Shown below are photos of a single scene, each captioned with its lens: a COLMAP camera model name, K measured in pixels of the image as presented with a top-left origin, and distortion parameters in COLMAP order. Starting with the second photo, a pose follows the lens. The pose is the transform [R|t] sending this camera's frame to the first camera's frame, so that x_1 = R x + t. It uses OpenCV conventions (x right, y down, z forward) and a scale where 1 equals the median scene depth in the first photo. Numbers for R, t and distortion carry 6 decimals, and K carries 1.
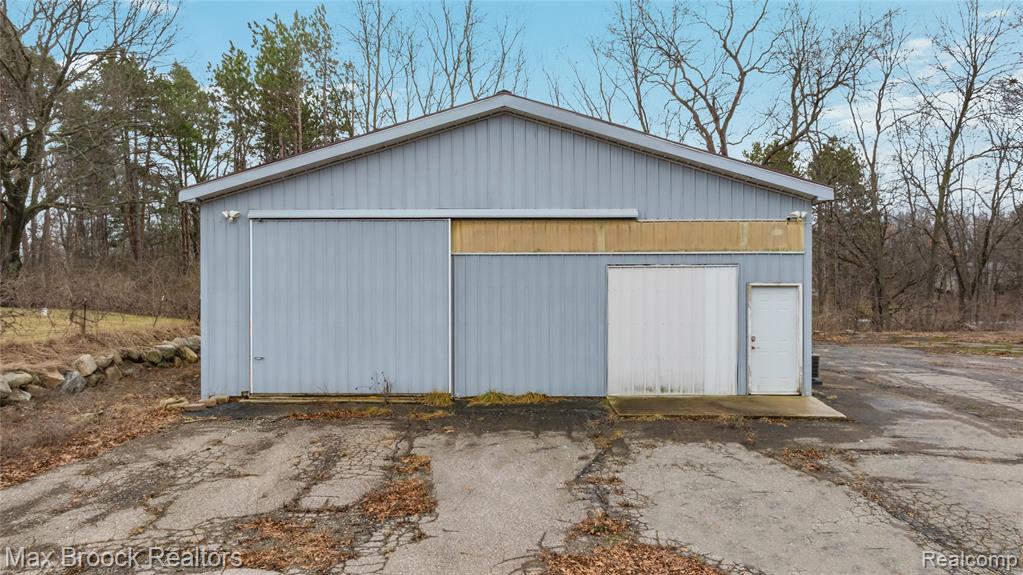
lens RADIAL K [[728.5, 0, 516.3], [0, 728.5, 287.4], [0, 0, 1]] dist [-0.020189, 0.005987]
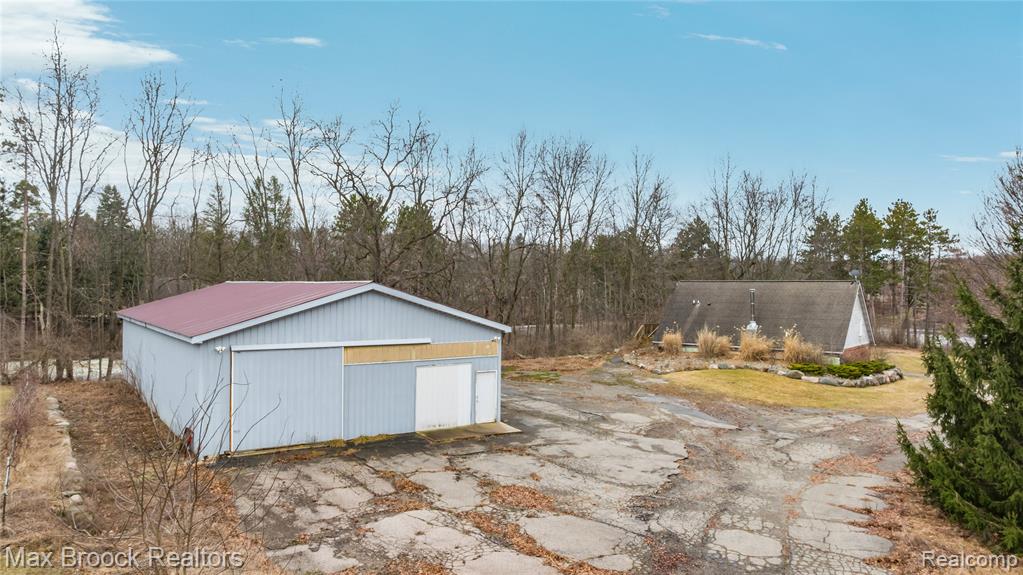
lens RADIAL K [[728.5, 0, 516.3], [0, 728.5, 287.4], [0, 0, 1]] dist [-0.020189, 0.005987]
pose [[0.813909, 0.007068, 0.580949, -0.820297], [-0.009850, 0.999950, 0.001634, -0.255324], [-0.580909, -0.007053, 0.813938, -0.794733]]
